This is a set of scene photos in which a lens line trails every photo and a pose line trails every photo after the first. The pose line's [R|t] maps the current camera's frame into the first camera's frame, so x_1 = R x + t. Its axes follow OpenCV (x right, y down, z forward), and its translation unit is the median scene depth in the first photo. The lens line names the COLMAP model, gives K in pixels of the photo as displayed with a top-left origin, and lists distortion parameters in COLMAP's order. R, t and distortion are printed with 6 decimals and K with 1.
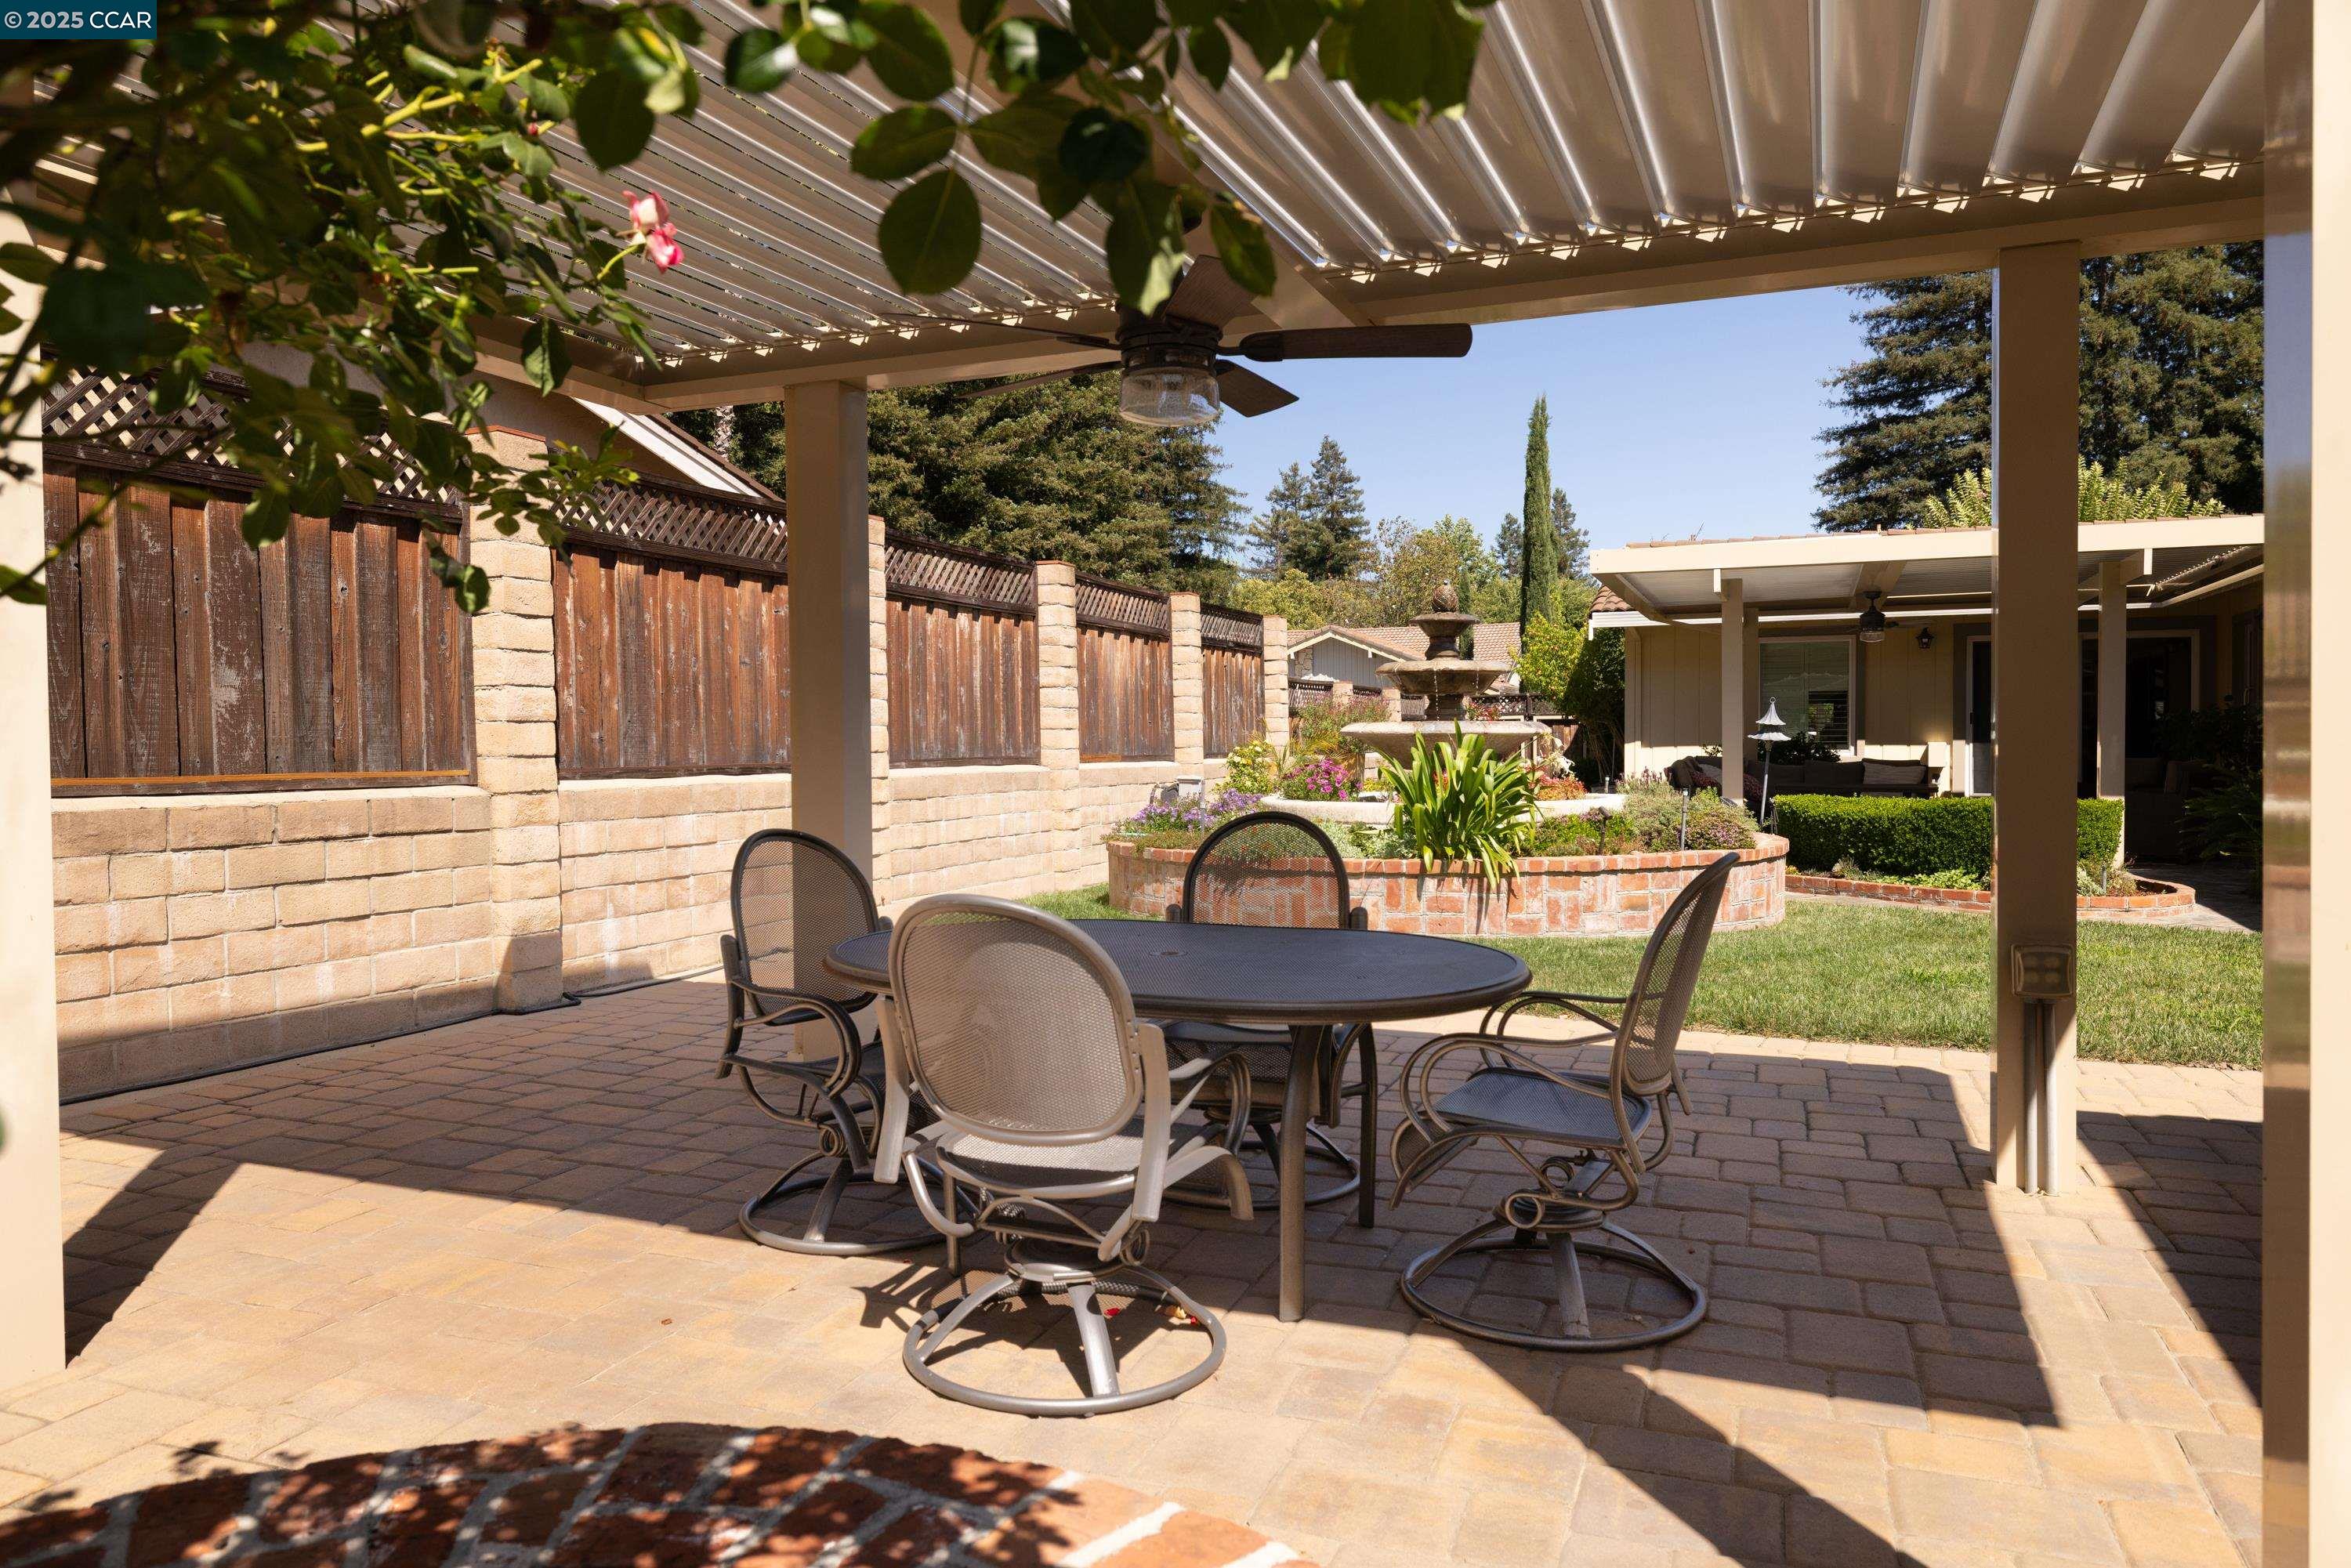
lens RADIAL K [[1600.3, 0, 1172.0], [0, 1600.3, 773.3], [0, 0, 1]] dist [-0.000138, -0.001658]
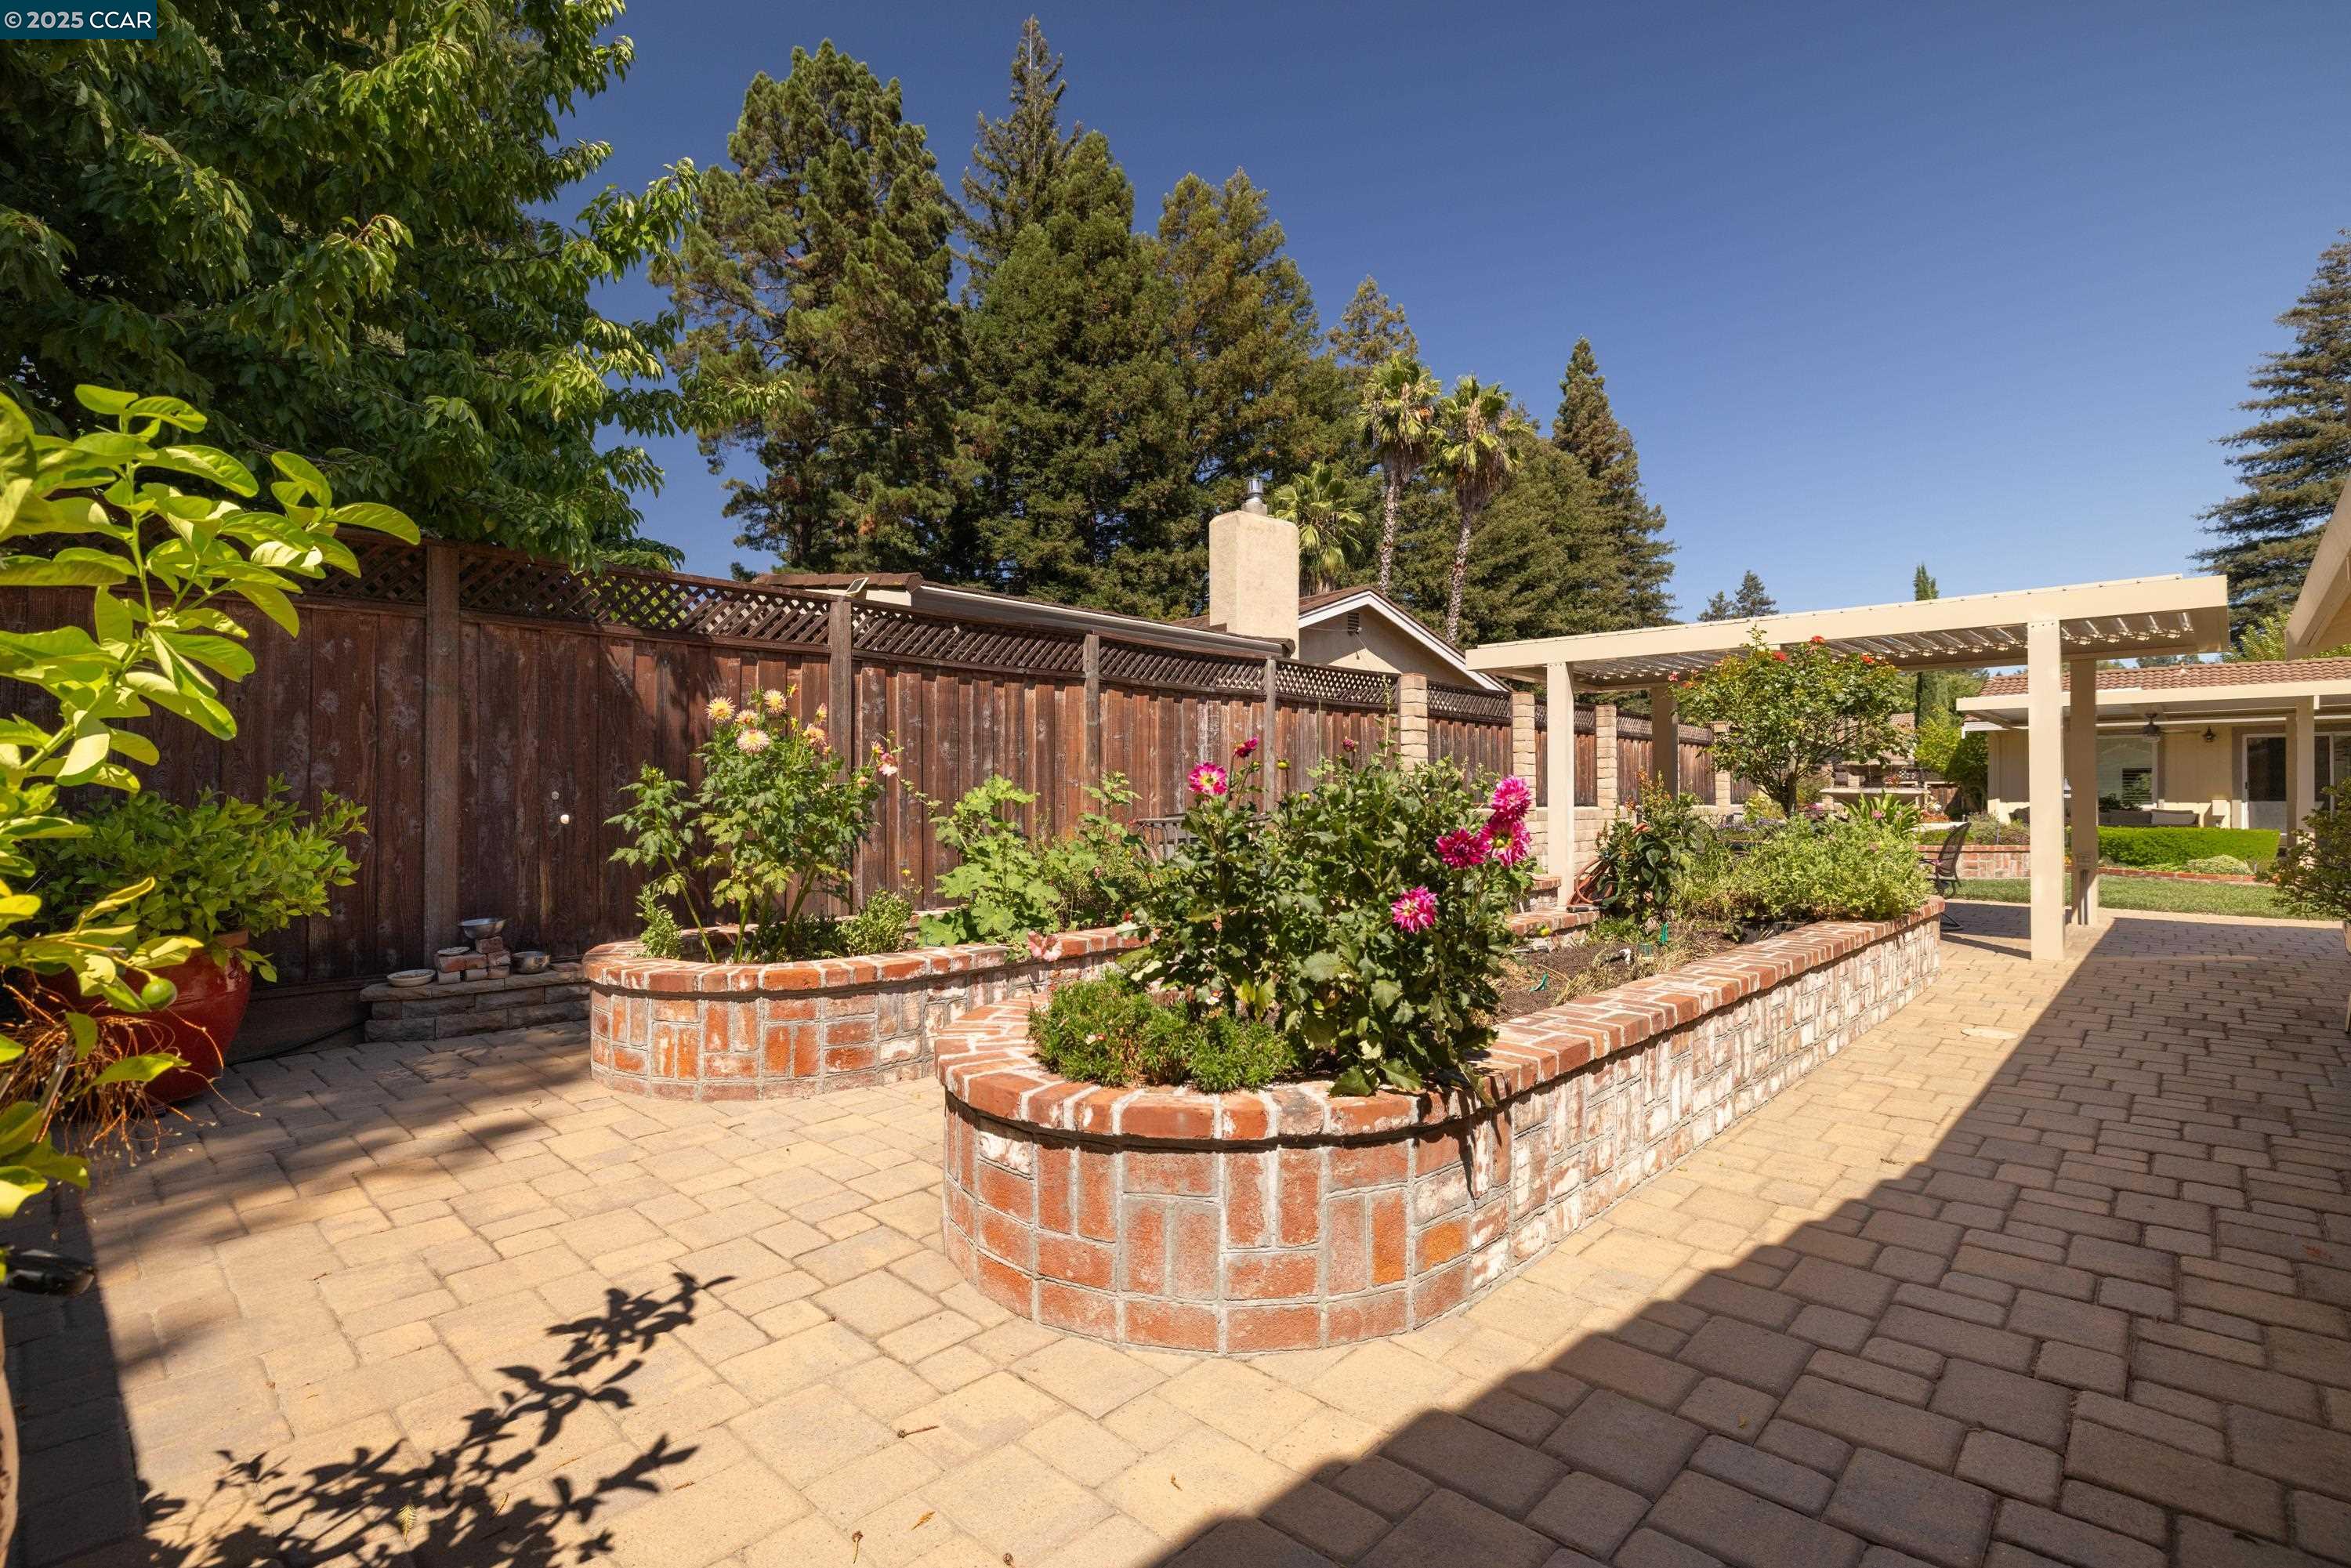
lens RADIAL K [[1121.4, 0, 1169.4], [0, 1121.4, 793.2], [0, 0, 1]] dist [-0.001510, -0.000834]
pose [[0.931044, 0.005940, -0.364859, -0.125091], [-0.013929, 0.999717, -0.019268, 0.013519], [0.364642, 0.023022, 0.930863, -0.581515]]
